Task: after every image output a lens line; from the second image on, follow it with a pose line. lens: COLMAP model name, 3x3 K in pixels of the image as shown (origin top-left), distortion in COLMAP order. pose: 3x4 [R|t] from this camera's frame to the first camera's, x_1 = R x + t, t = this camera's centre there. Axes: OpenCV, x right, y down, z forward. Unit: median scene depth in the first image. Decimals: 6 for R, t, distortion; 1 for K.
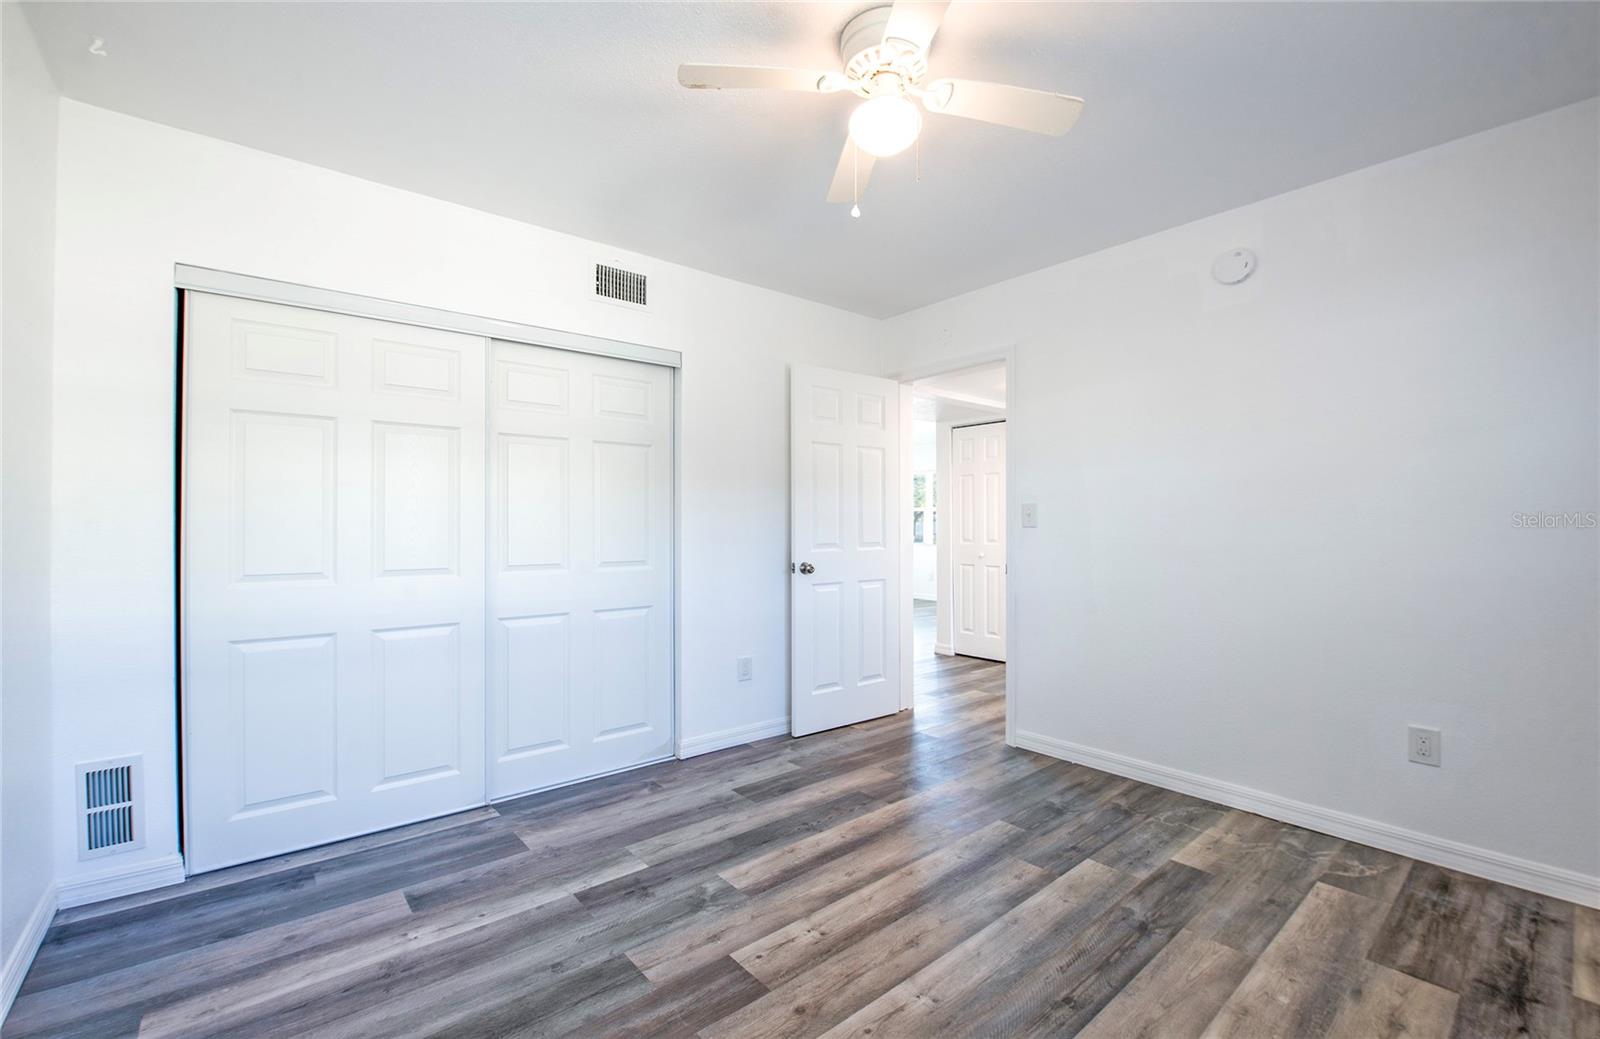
lens RADIAL K [[686.9, 0, 800.0], [0, 686.9, 519.5], [0, 0, 1]] dist [0.000378, -0.000126]
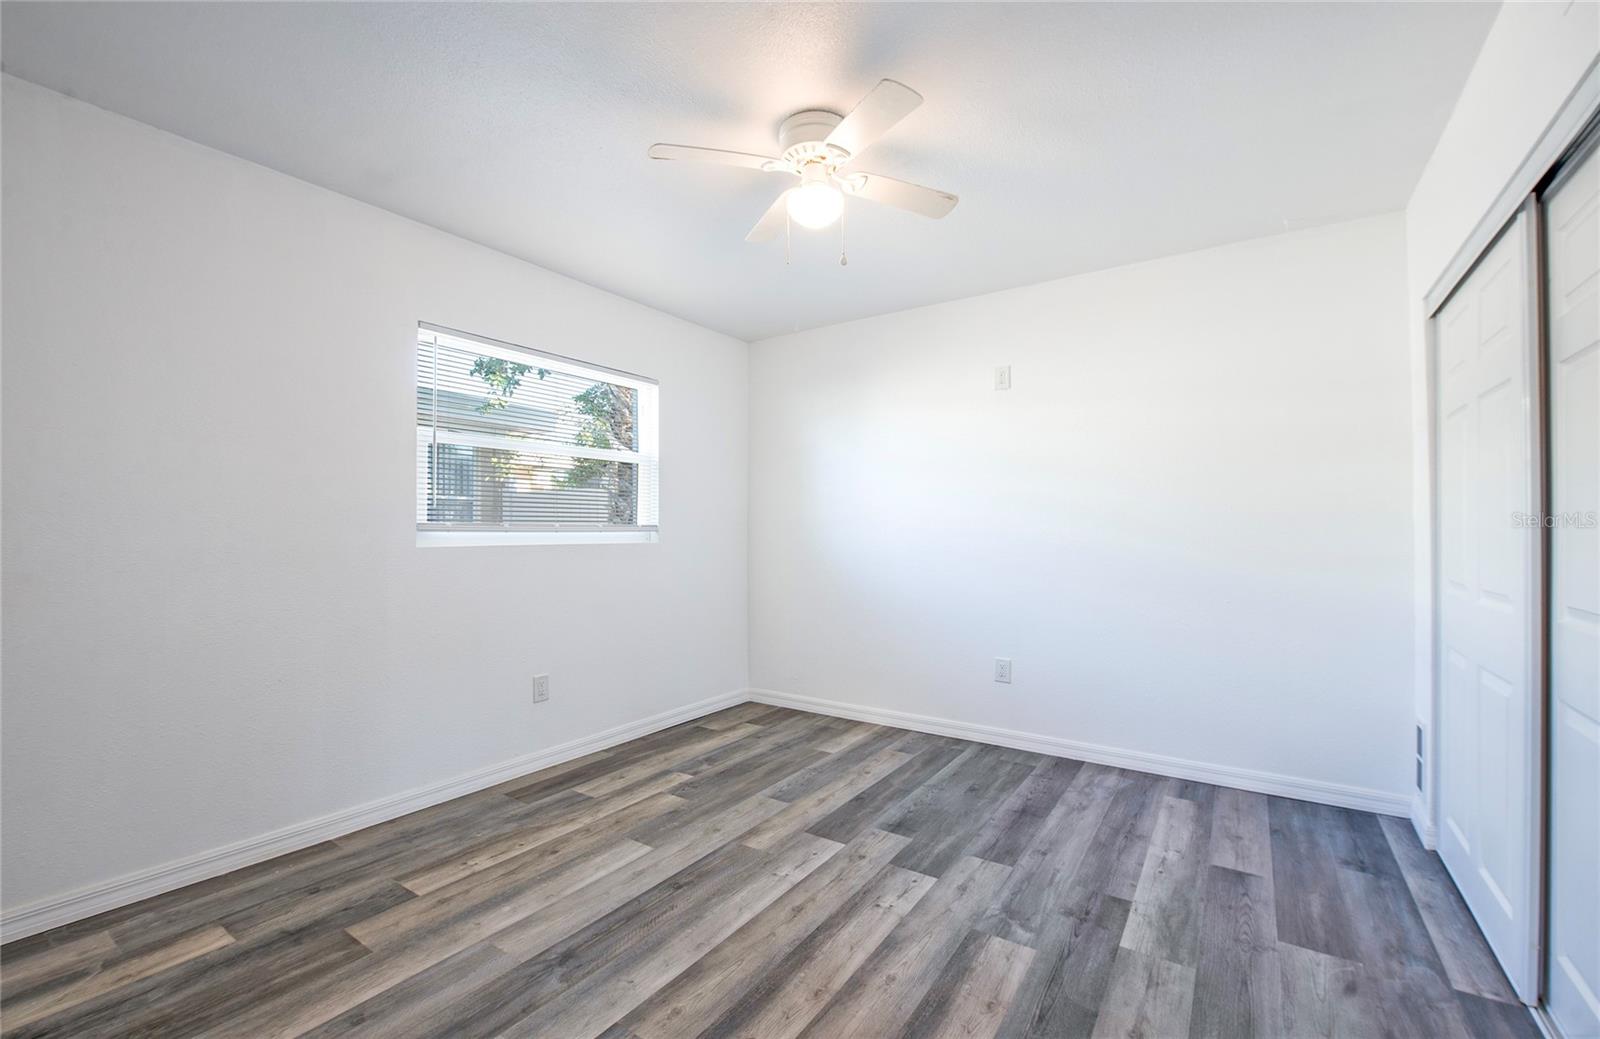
lens RADIAL K [[686.9, 0, 800.0], [0, 686.9, 519.5], [0, 0, 1]] dist [0.000378, -0.000126]
pose [[-0.963128, -0.005997, -0.268976, 0.445646], [0.001013, 0.999664, -0.025916, 0.013274], [0.269041, -0.025233, -0.962798, 2.008445]]
